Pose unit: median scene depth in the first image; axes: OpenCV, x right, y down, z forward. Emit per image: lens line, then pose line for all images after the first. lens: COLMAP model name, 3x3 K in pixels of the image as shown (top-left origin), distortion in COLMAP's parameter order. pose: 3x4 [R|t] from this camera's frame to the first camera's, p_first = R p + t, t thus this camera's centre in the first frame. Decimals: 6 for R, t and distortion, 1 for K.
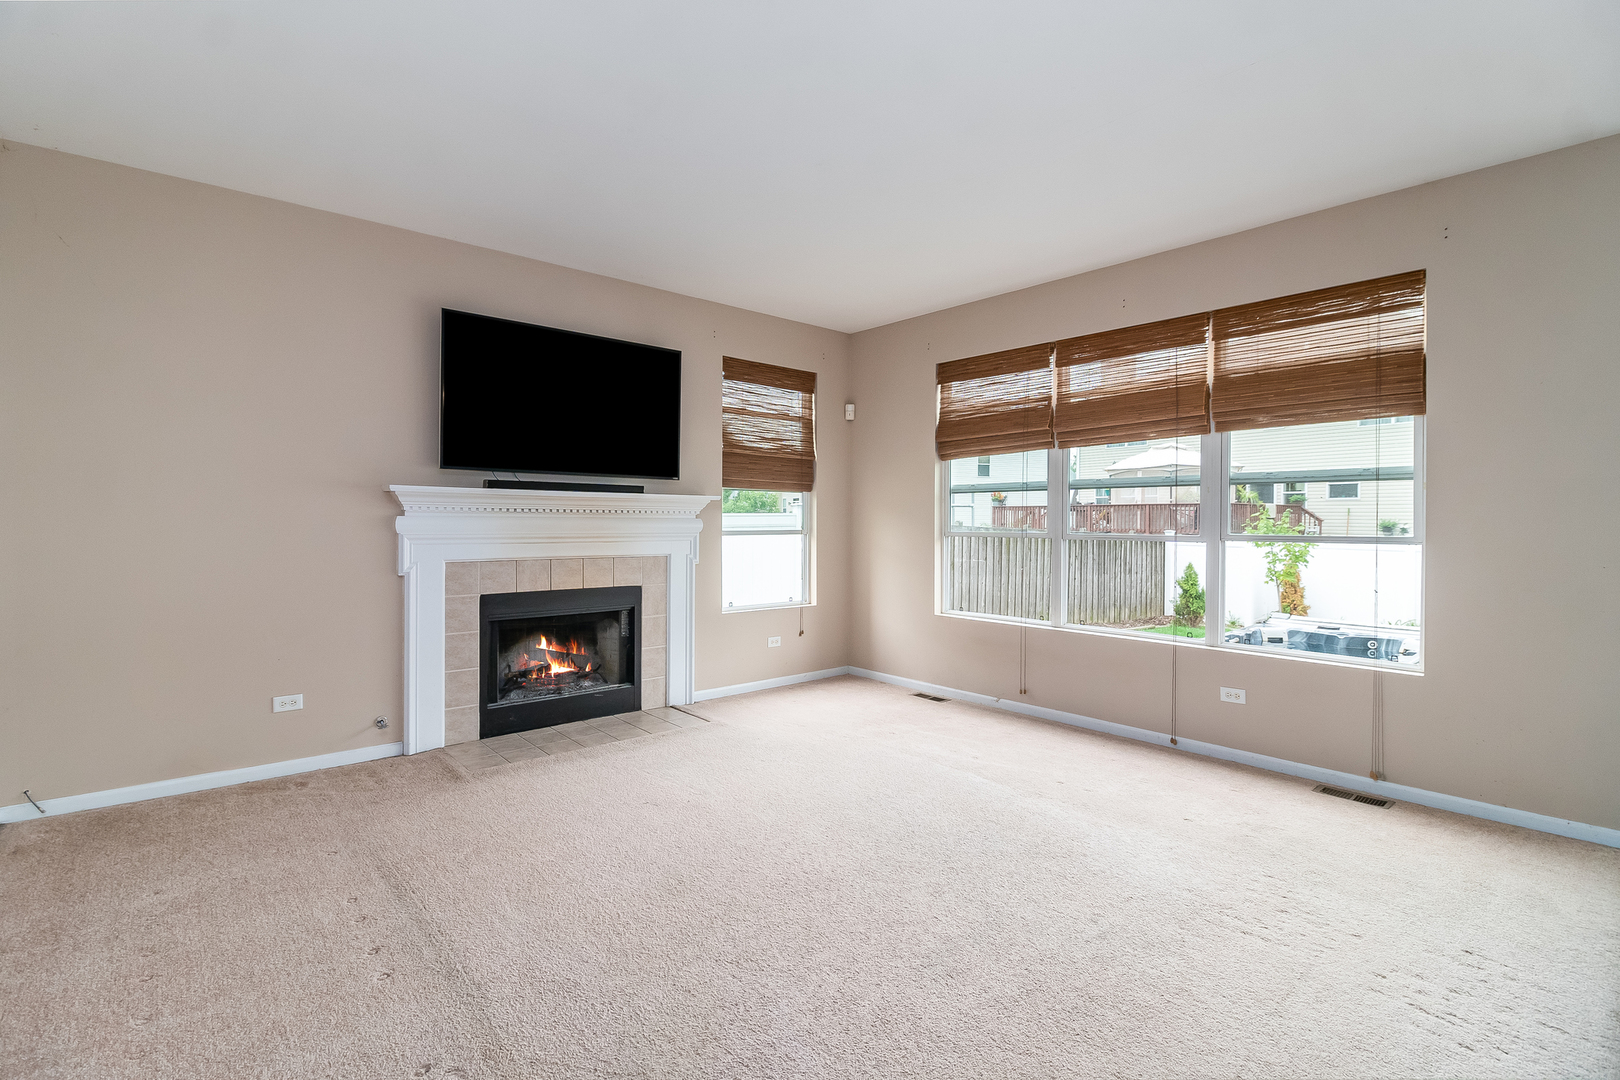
lens RADIAL K [[758.8, 0, 804.3], [0, 758.8, 522.4], [0, 0, 1]] dist [0.019026, 0.000009]
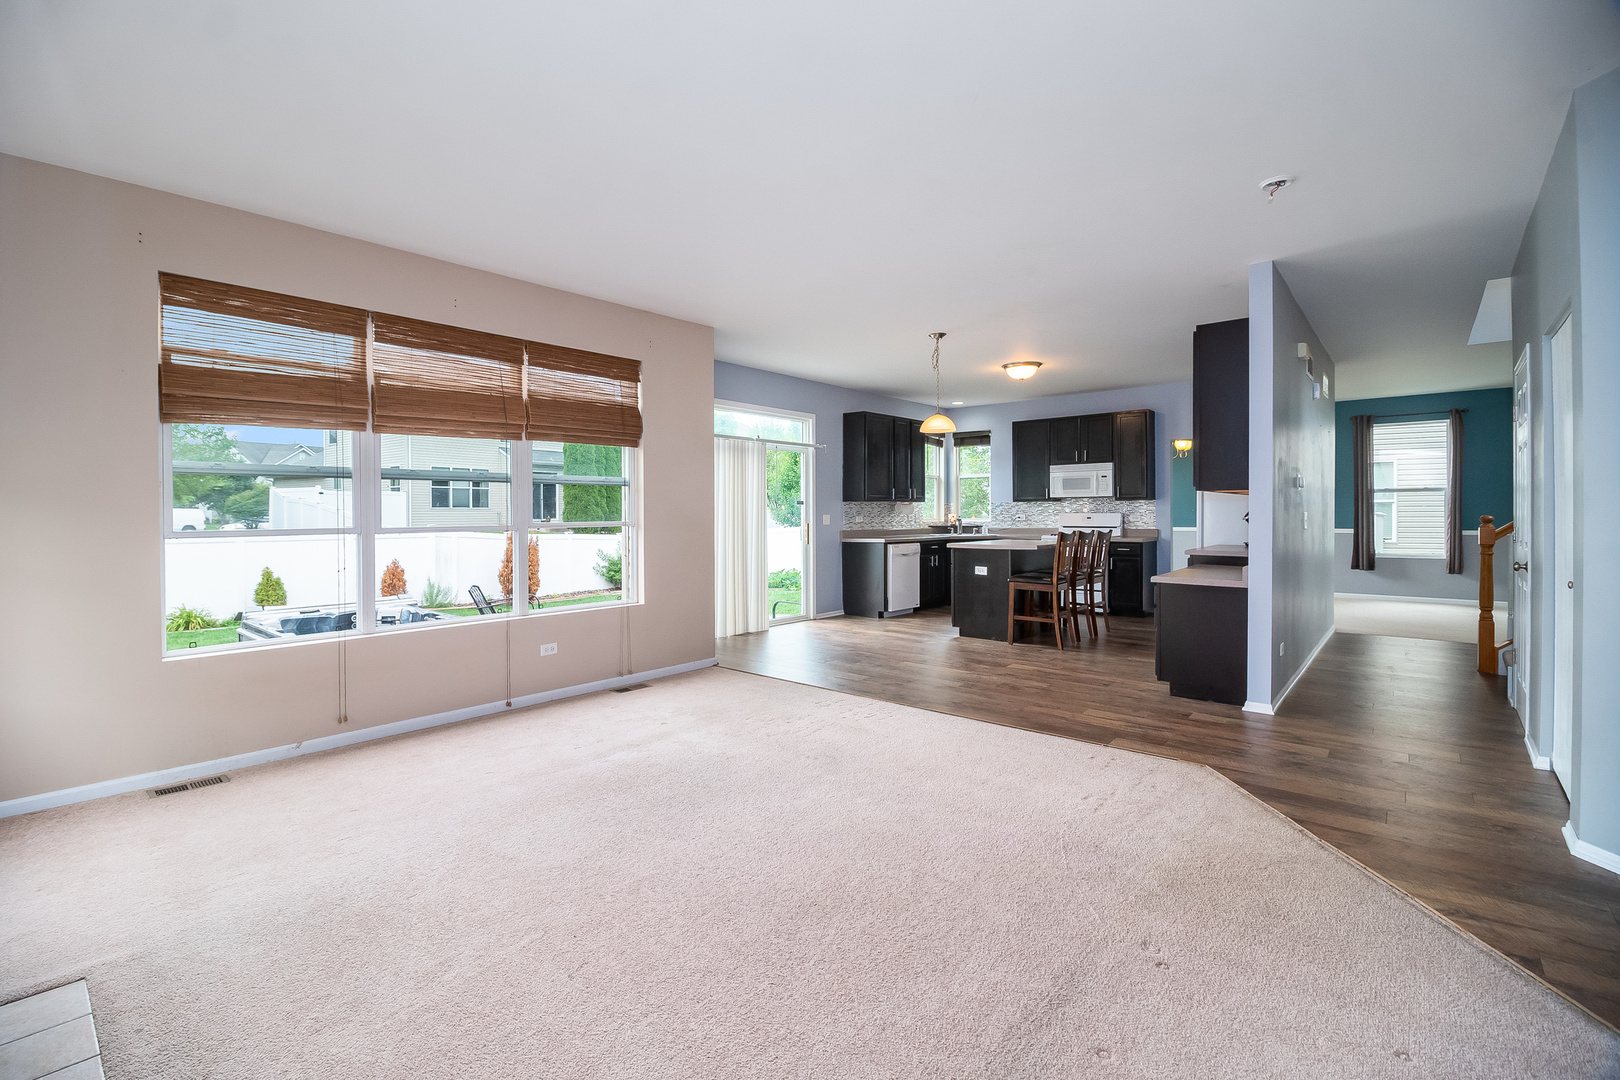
lens RADIAL K [[707.0, 0, 797.5], [0, 707.0, 518.9], [0, 0, 1]] dist [-0.010518, -0.001925]
pose [[-0.129841, -0.013073, 0.991449, -0.541960], [0.006910, 0.999877, 0.014089, -0.004189], [-0.991511, 0.008681, -0.129735, 0.611090]]
